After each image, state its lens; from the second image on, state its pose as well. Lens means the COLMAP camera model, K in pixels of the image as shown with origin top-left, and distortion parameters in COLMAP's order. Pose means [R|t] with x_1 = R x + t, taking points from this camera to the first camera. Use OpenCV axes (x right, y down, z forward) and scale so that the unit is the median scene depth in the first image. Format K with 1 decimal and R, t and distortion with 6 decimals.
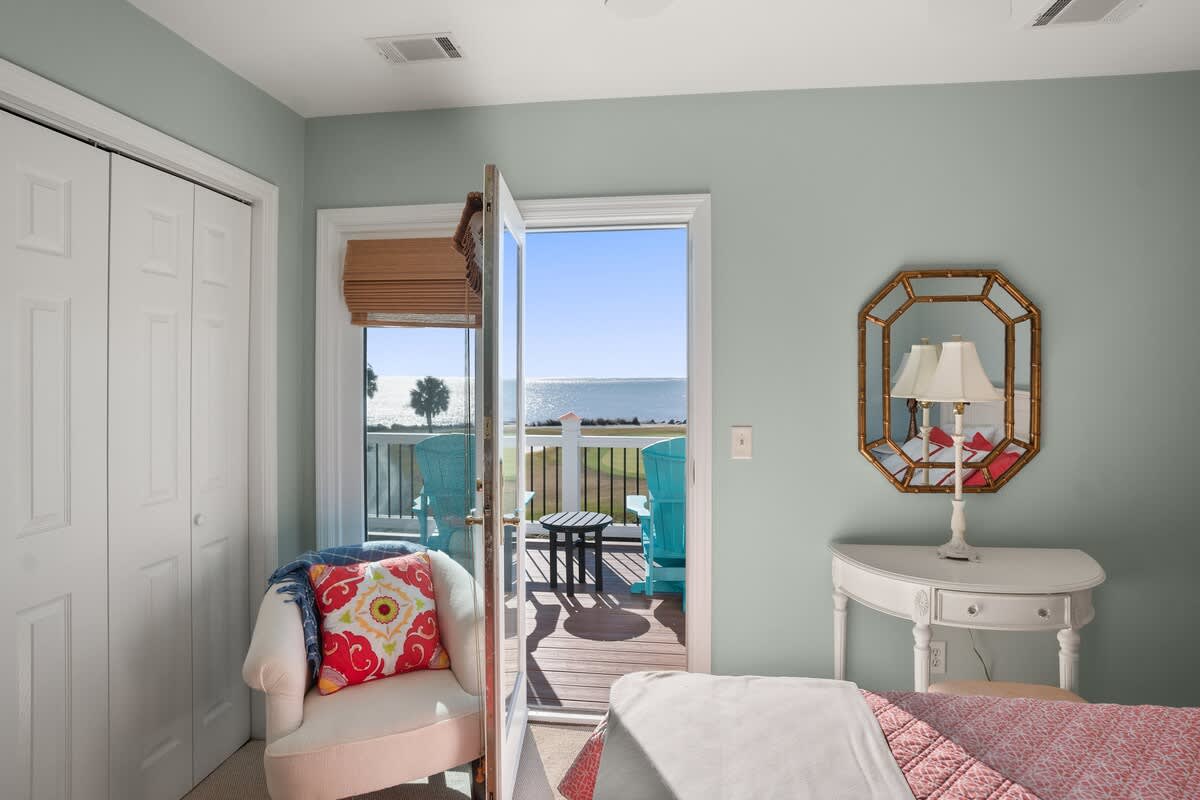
lens RADIAL K [[641.5, 0, 611.1], [0, 641.5, 384.9], [0, 0, 1]] dist [-0.041658, 0.005891]
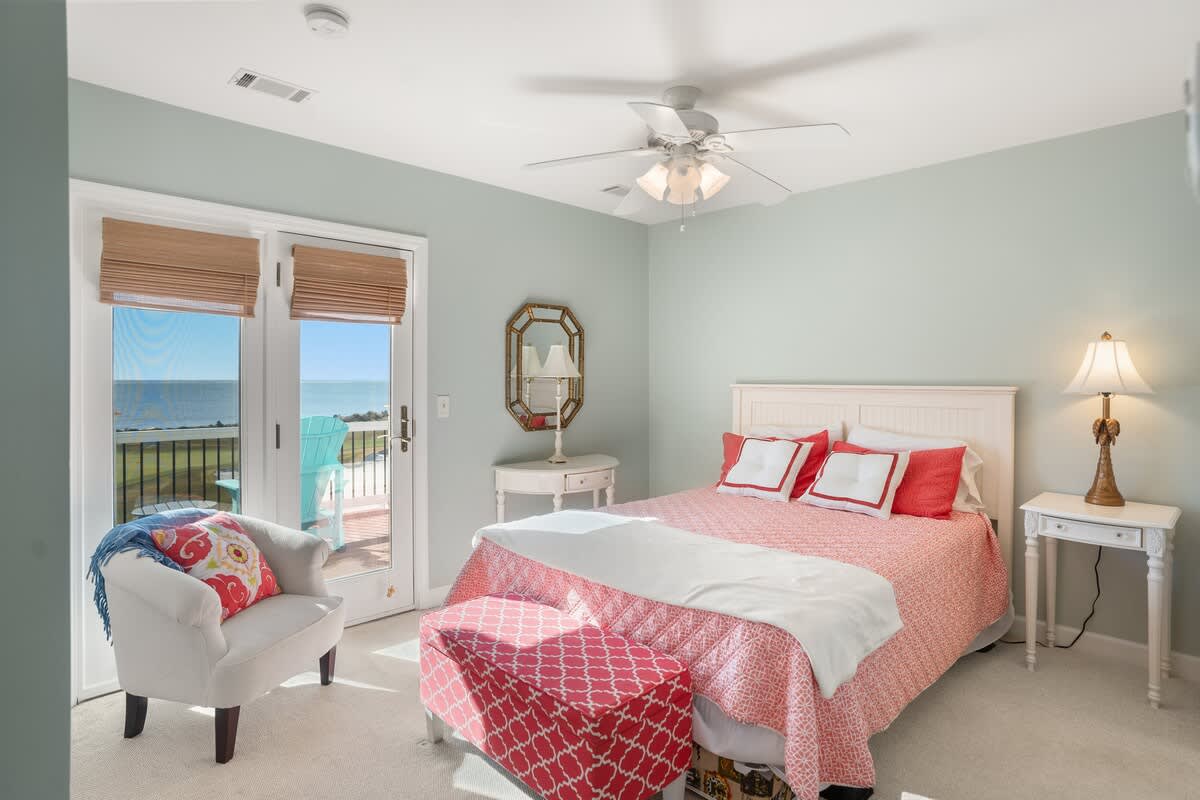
lens RADIAL K [[641.5, 0, 611.9], [0, 641.5, 392.3], [0, 0, 1]] dist [-0.041658, 0.005891]
pose [[0.606389, -0.017356, 0.794979, -0.835247], [0.001284, 0.999782, 0.020848, 0.029252], [-0.795167, -0.011621, 0.606279, -0.255173]]
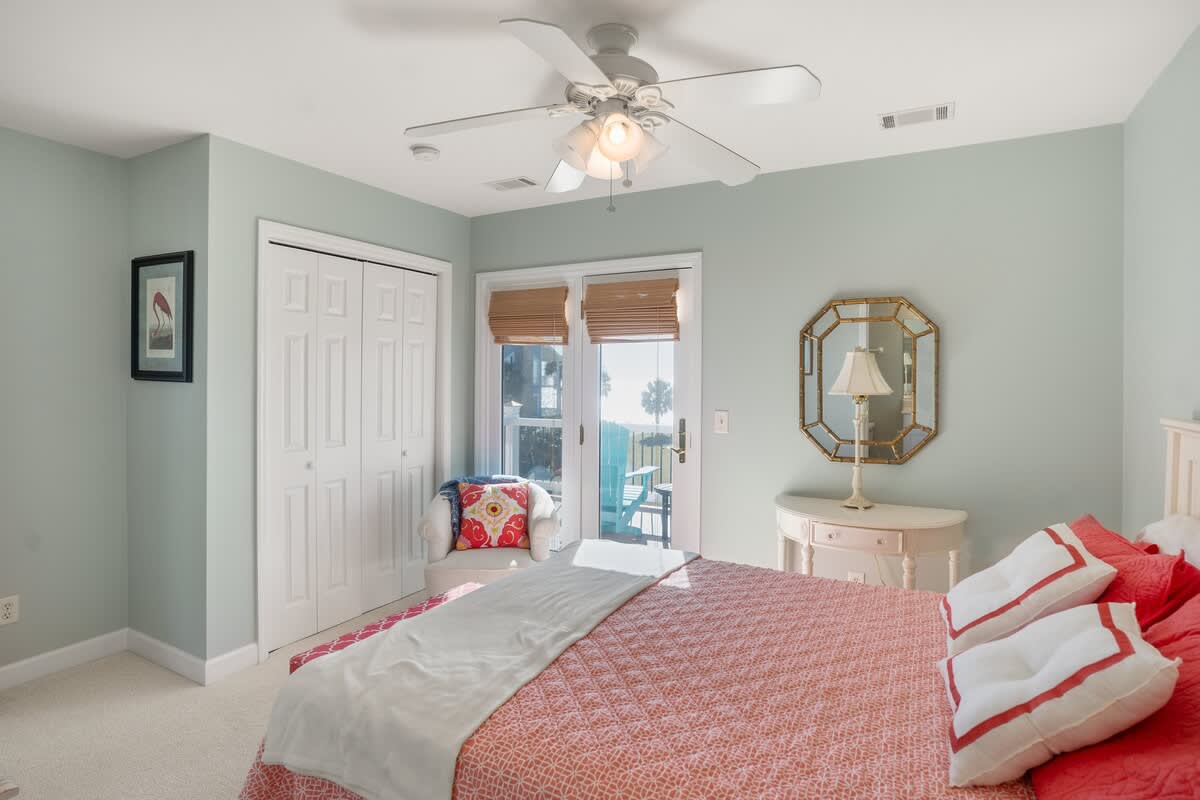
lens RADIAL K [[641.5, 0, 600.8], [0, 641.5, 391.9], [0, 0, 1]] dist [-0.041658, 0.005891]
pose [[0.927376, 0.013281, -0.373895, 0.544829], [-0.010307, 0.999897, 0.009952, 0.011786], [0.373989, -0.005376, 0.927417, -0.494401]]
